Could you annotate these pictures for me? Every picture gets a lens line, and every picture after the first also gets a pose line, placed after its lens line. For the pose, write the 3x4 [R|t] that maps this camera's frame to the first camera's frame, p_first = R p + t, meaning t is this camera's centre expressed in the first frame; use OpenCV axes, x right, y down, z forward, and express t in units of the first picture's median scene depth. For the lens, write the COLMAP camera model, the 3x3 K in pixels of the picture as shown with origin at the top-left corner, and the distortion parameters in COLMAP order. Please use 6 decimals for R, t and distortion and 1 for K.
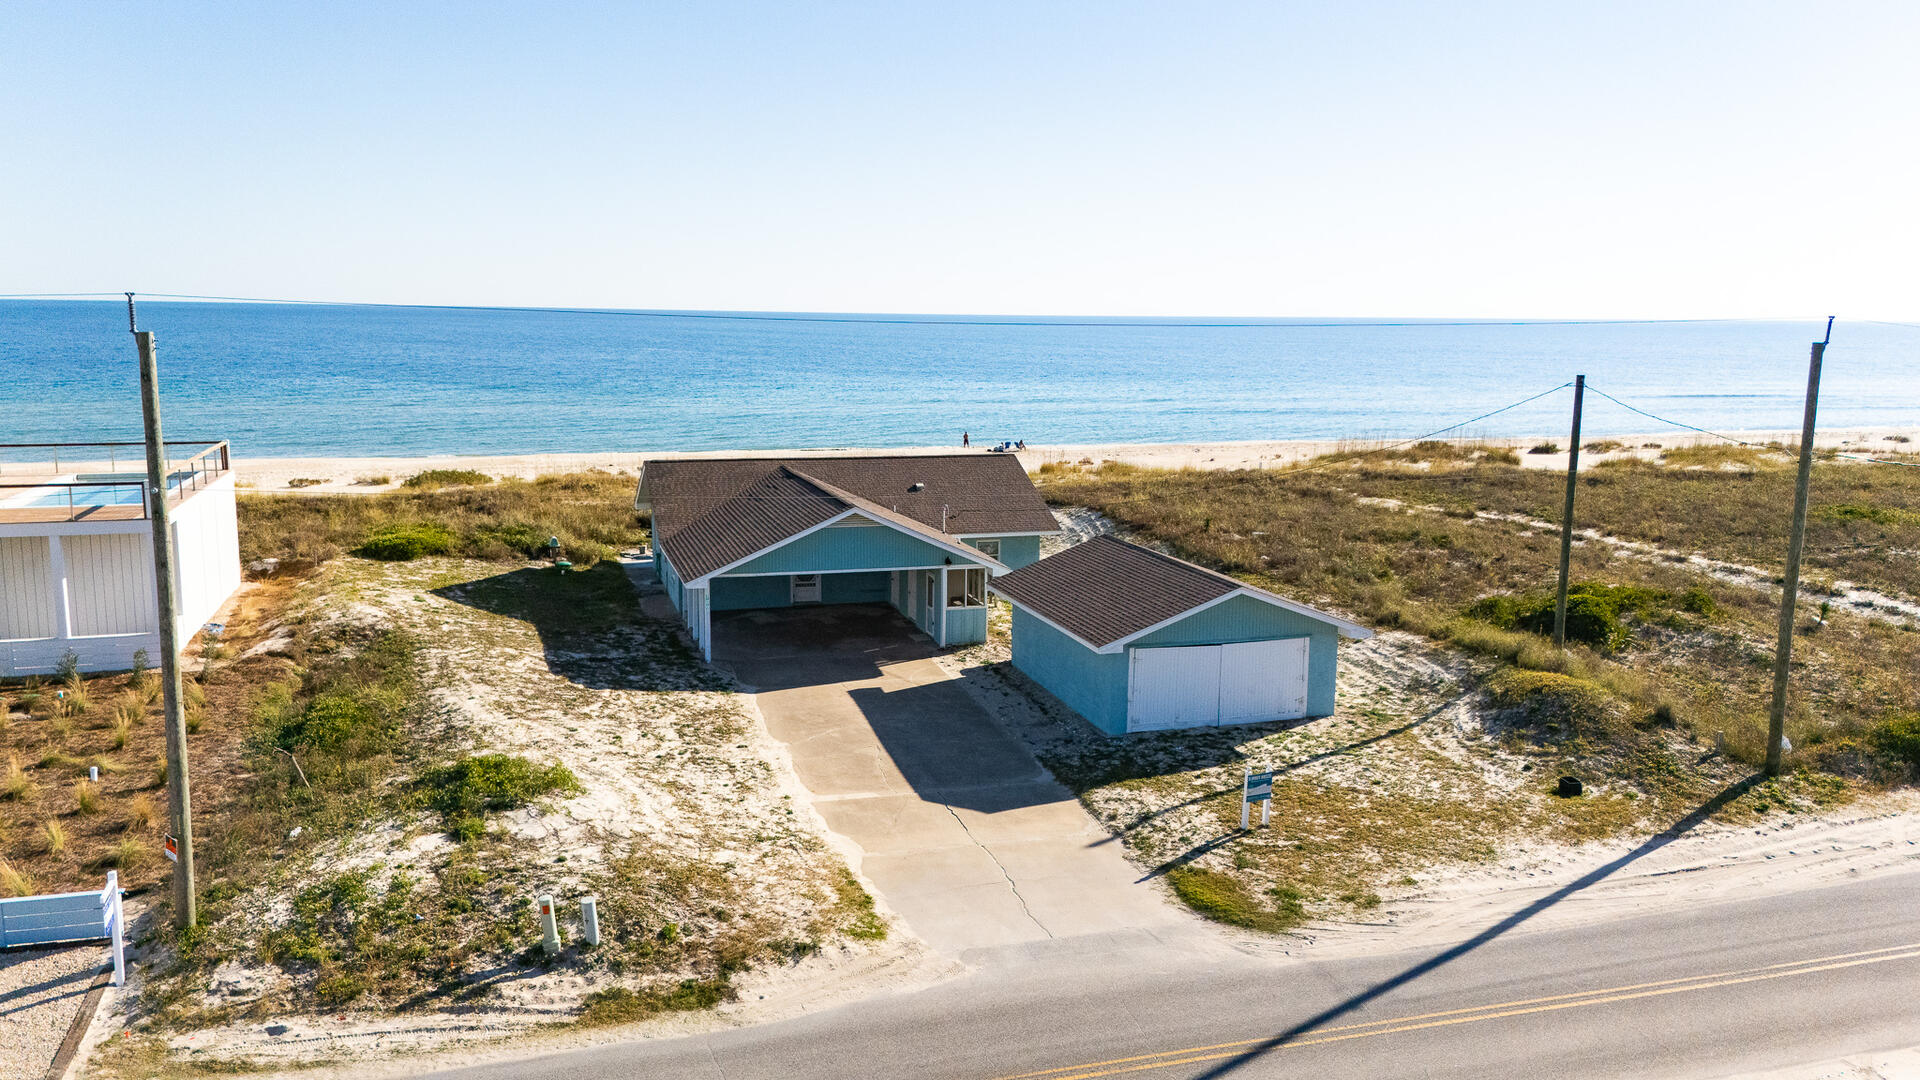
lens RADIAL K [[1393.8, 0, 959.9], [0, 1393.8, 590.2], [0, 0, 1]] dist [0.047725, -0.035798]
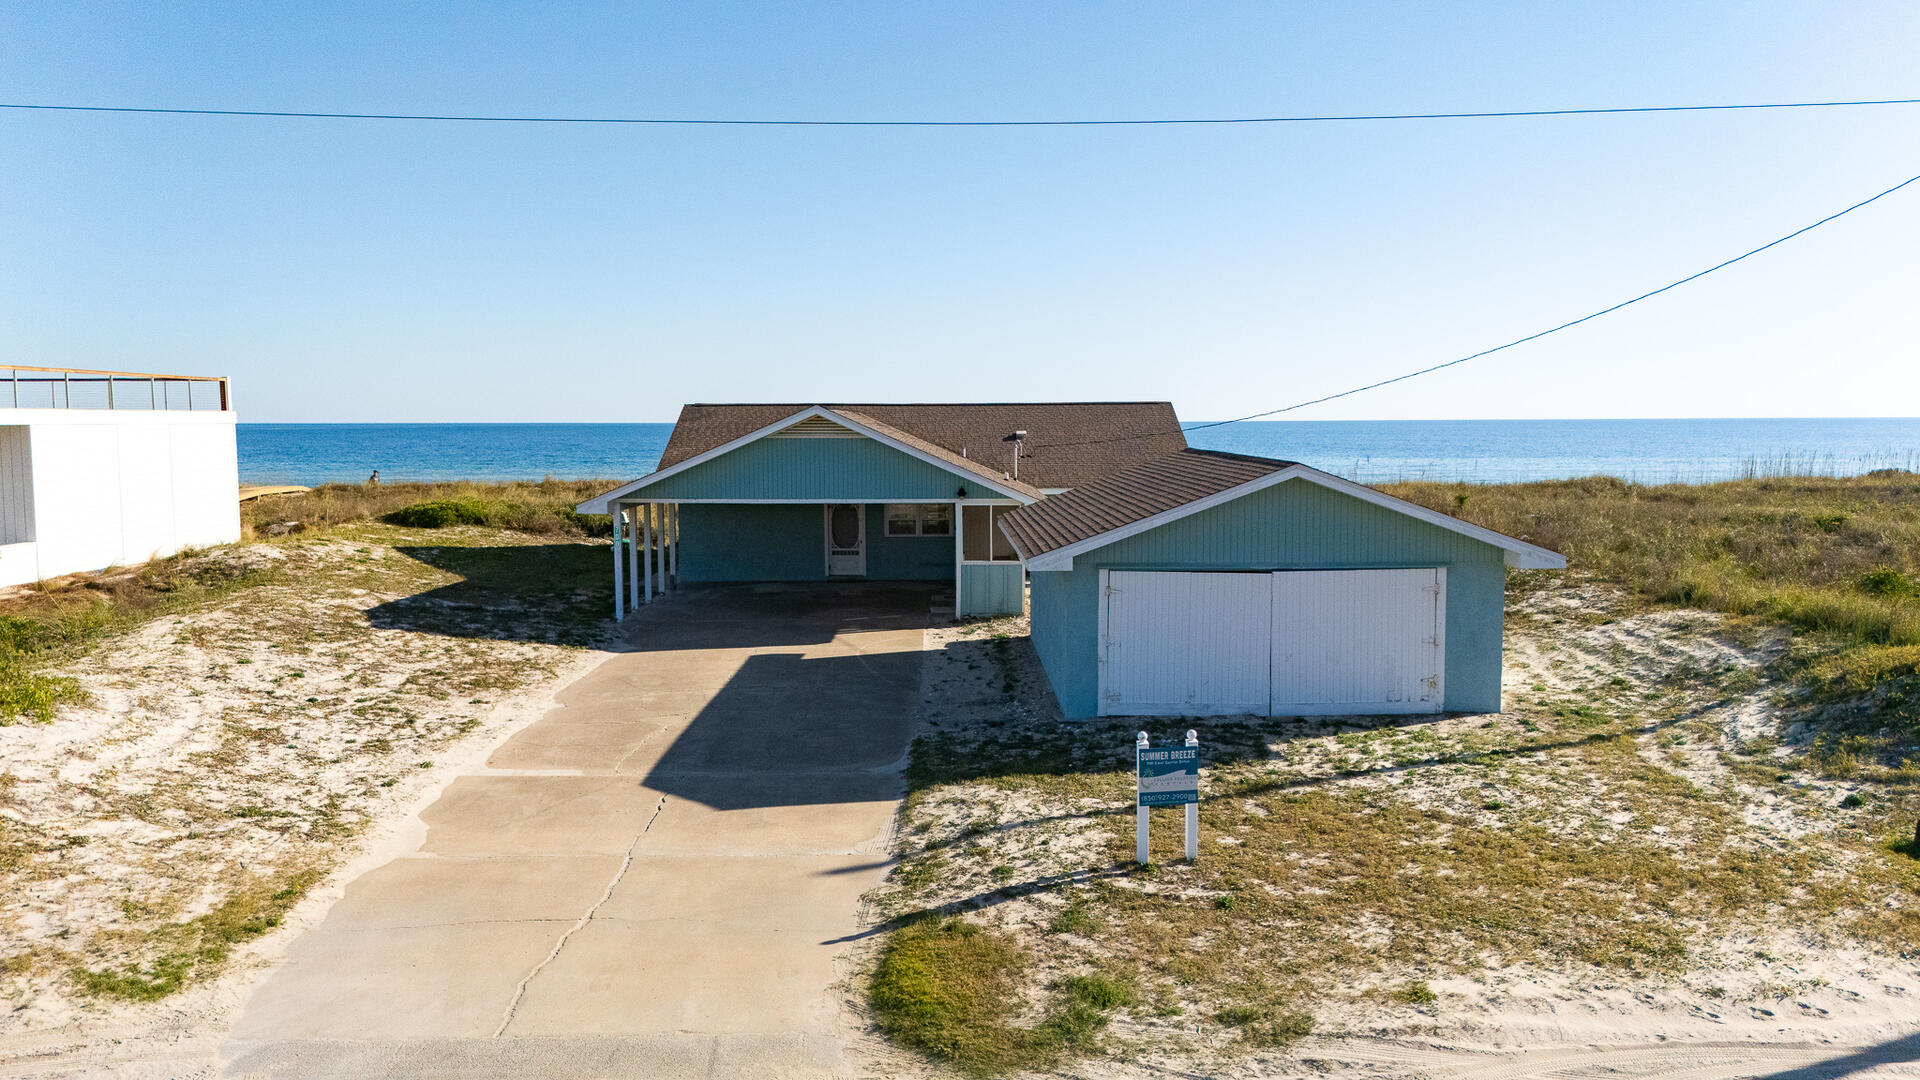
lens RADIAL K [[1393.8, 0, 974.7], [0, 1393.8, 535.0], [0, 0, 1]] dist [0.047725, -0.035798]
pose [[0.959147, 0.005873, -0.282846, 0.264918], [-0.038828, 0.993056, -0.111047, 0.105542], [0.280229, 0.117493, 0.952716, 0.470004]]
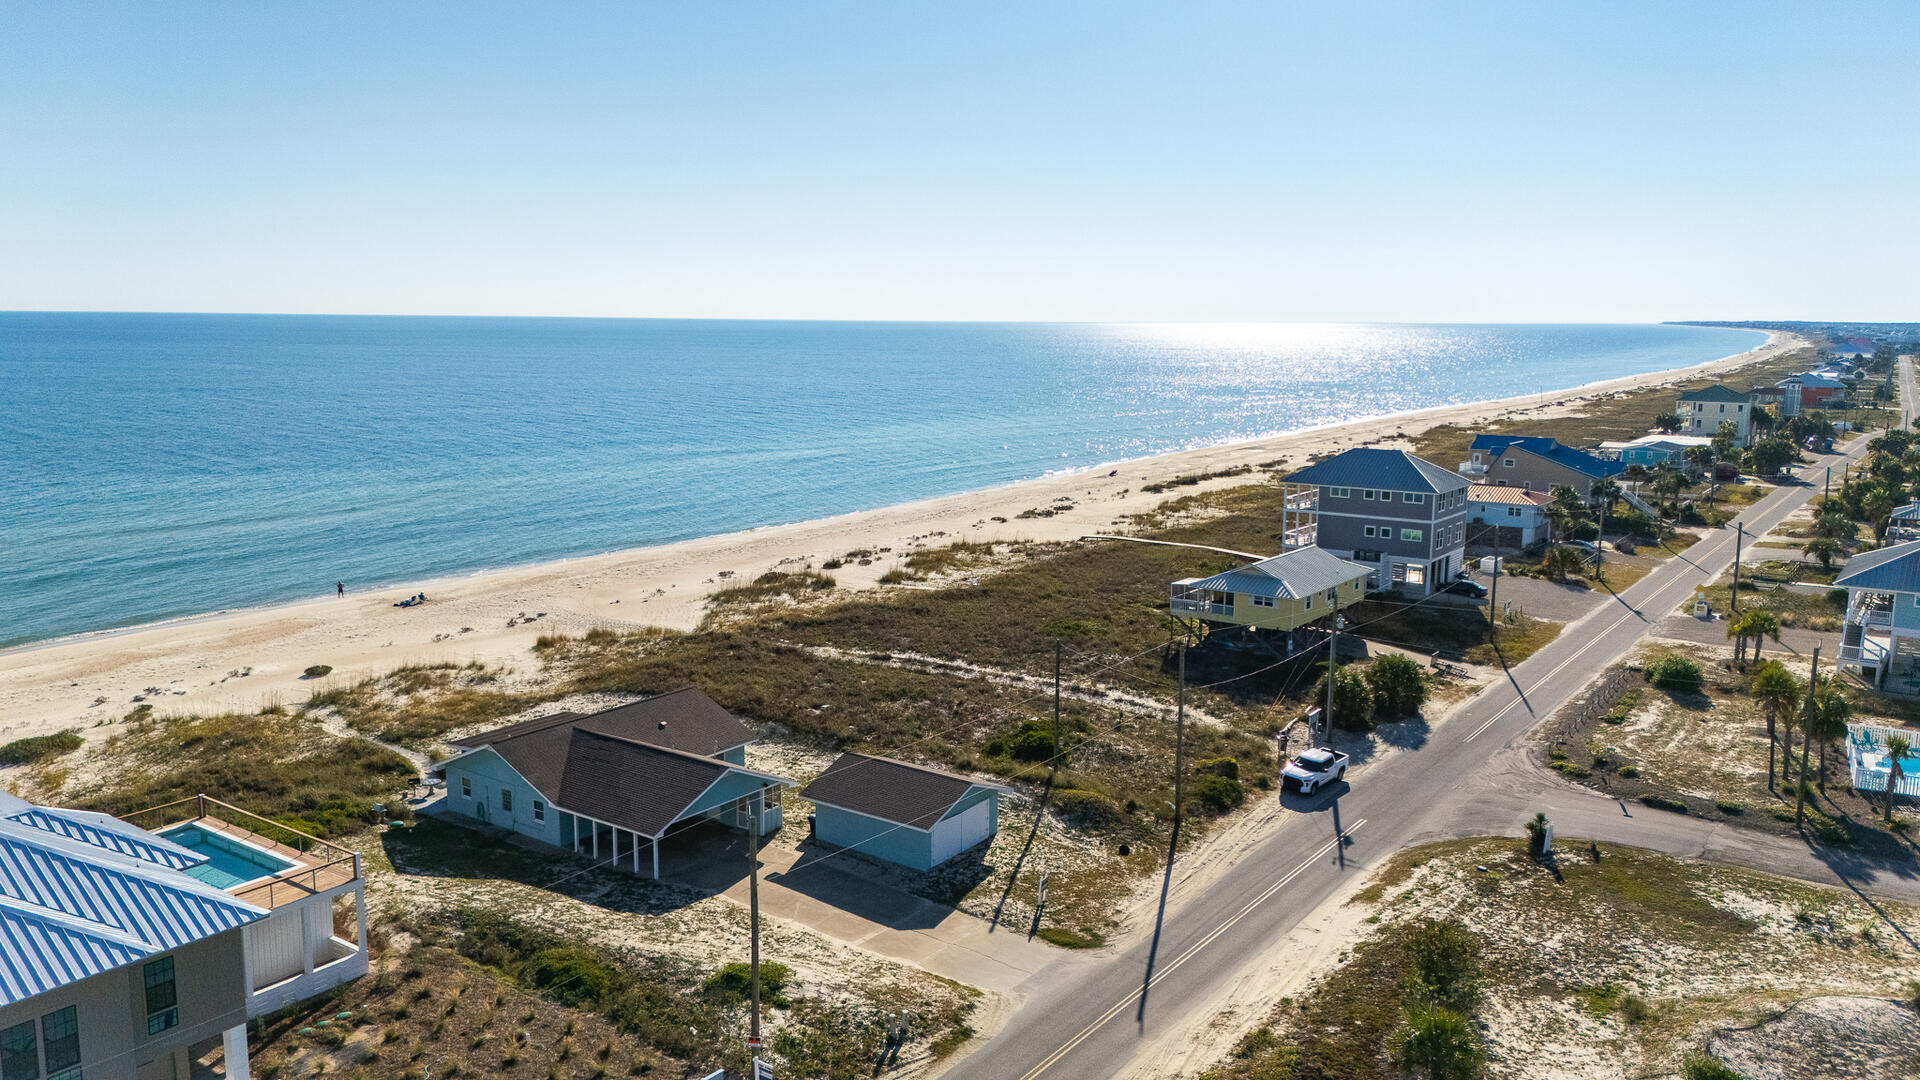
lens RADIAL K [[1393.8, 0, 952.8], [0, 1393.8, 532.5], [0, 0, 1]] dist [0.047725, -0.035798]
pose [[0.800703, -0.091370, 0.592053, -1.096552], [0.114715, 0.993397, -0.001834, -0.403574], [-0.587976, 0.069386, 0.805897, -0.710768]]
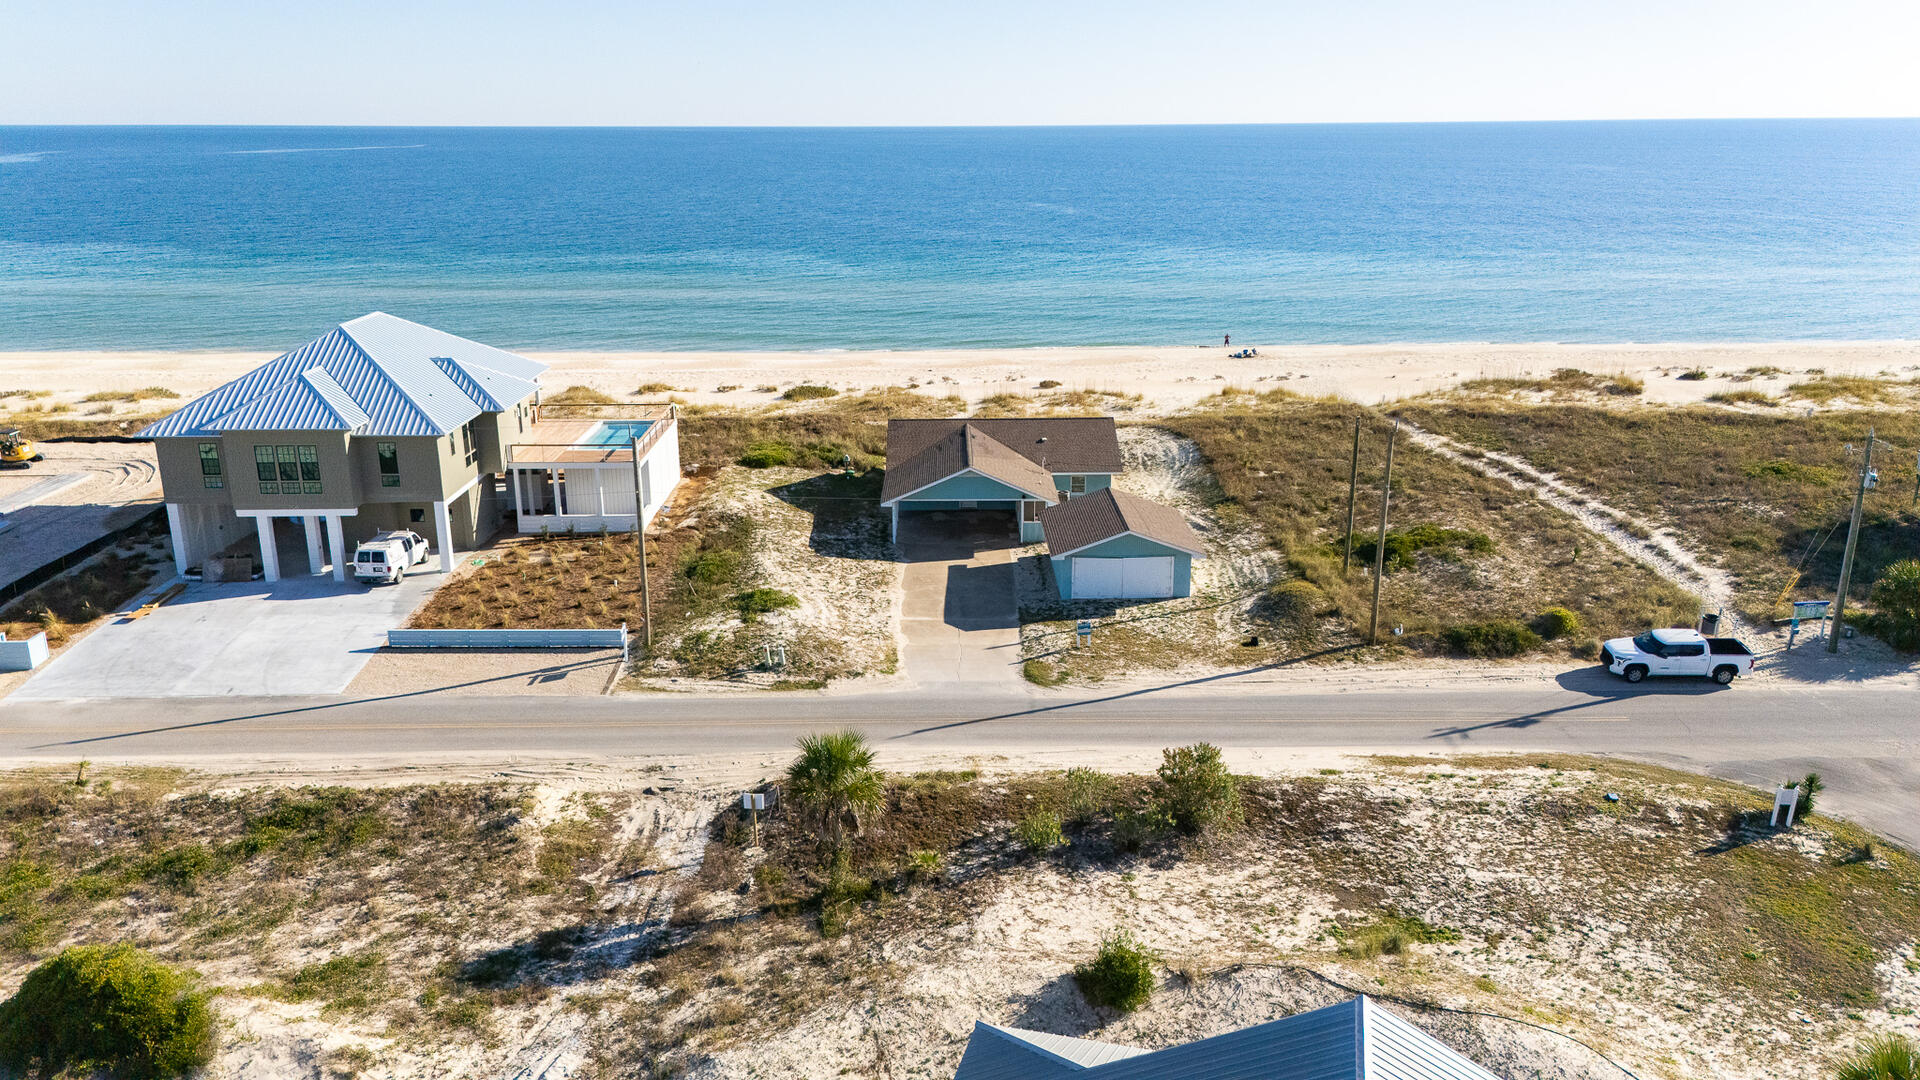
lens RADIAL K [[1393.8, 0, 991.8], [0, 1393.8, 536.8], [0, 0, 1]] dist [0.047725, -0.035798]
pose [[0.962370, 0.064710, -0.263926, 0.597646], [-0.040764, 0.994621, 0.095225, -0.191978], [0.268668, -0.080883, 0.959831, -1.055839]]
